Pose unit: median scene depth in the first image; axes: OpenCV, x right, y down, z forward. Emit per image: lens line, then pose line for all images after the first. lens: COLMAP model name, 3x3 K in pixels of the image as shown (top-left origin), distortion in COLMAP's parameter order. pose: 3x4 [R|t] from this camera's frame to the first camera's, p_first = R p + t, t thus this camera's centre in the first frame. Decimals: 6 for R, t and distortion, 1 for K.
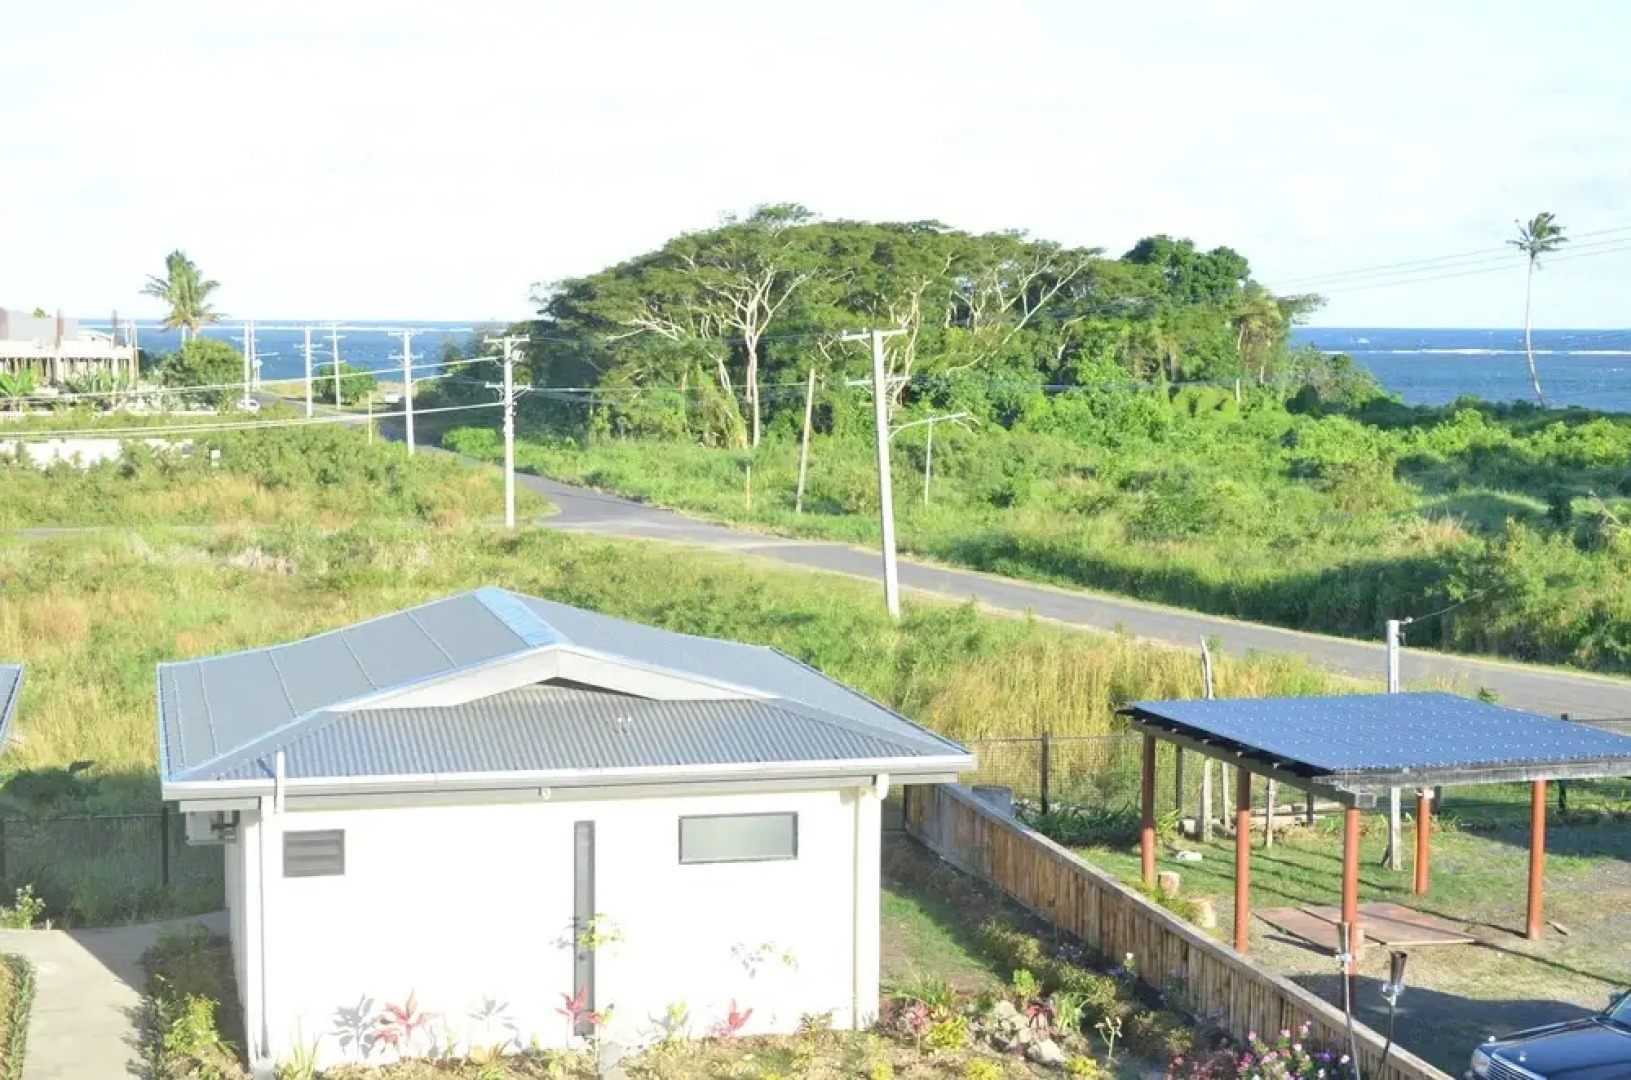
lens RADIAL K [[2610.1, 0, 815.5], [0, 2610.1, 540.0], [0, 0, 1]] dist [-0.012617, -0.075197]
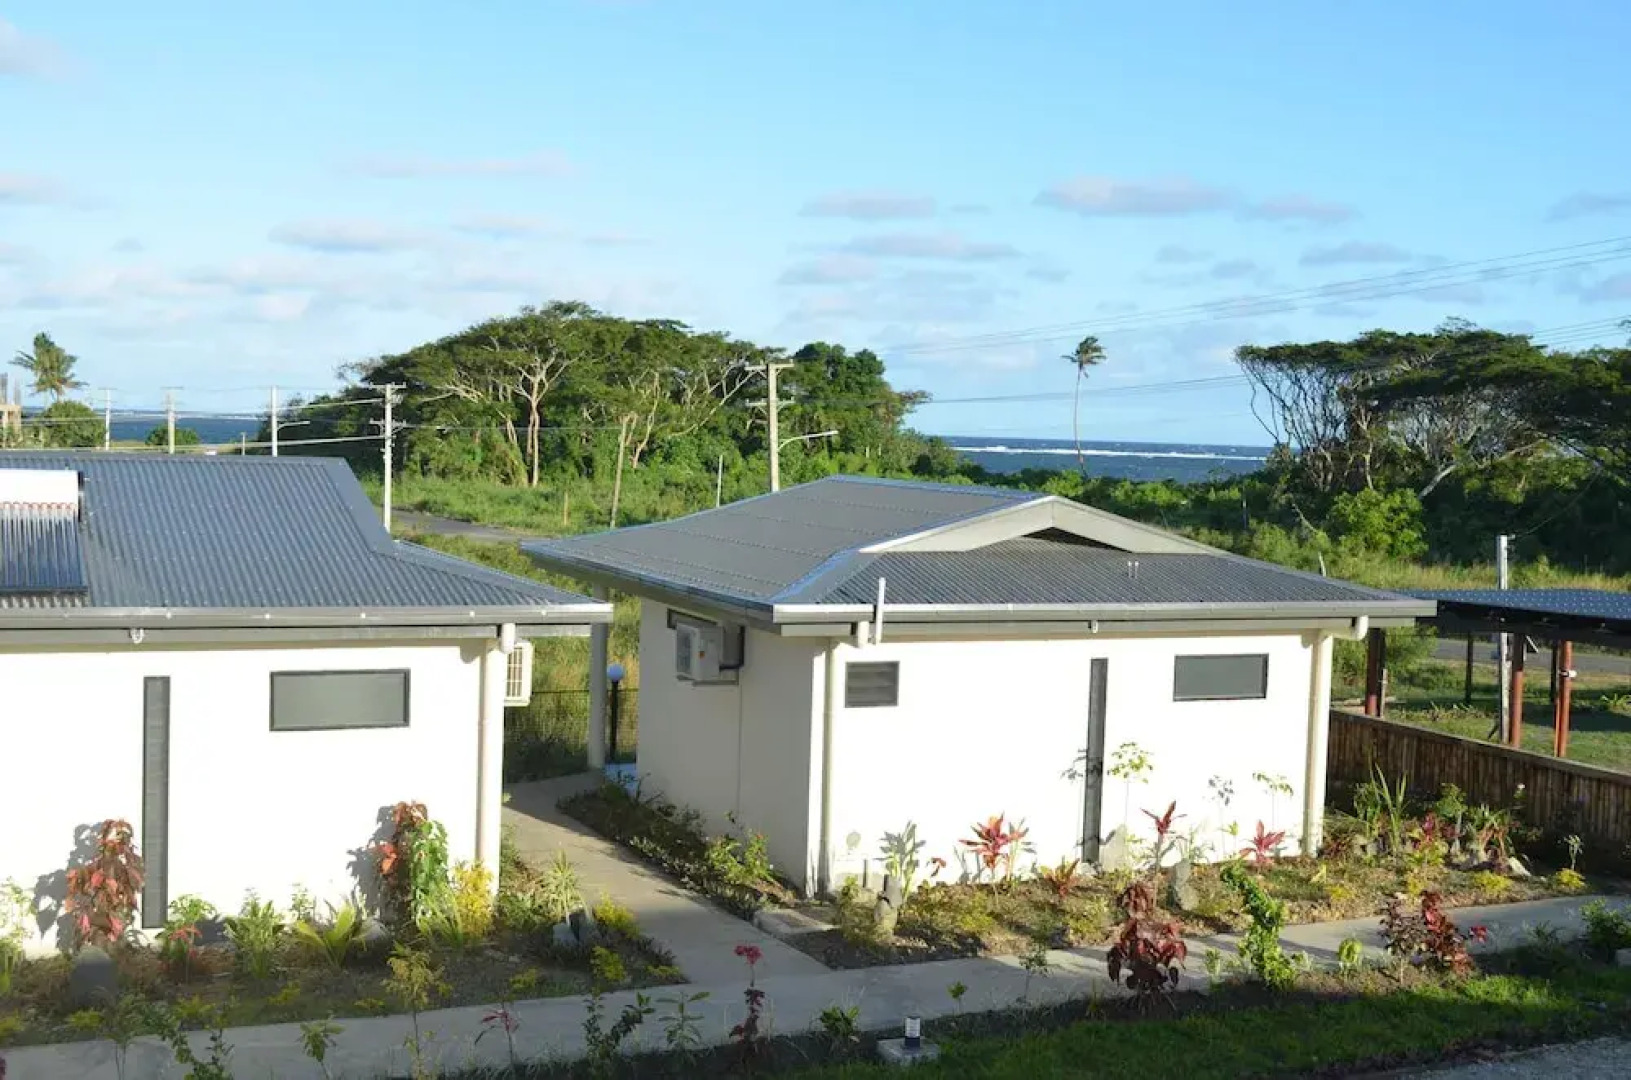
lens RADIAL K [[1912.8, 0, 815.5], [0, 1912.8, 540.0], [0, 0, 1]] dist [-0.021968, -0.041281]
pose [[0.985611, 0.016640, 0.168209, -0.185990], [-0.013036, 0.999662, -0.022508, 0.043755], [-0.168527, 0.019992, 0.985494, 0.140163]]
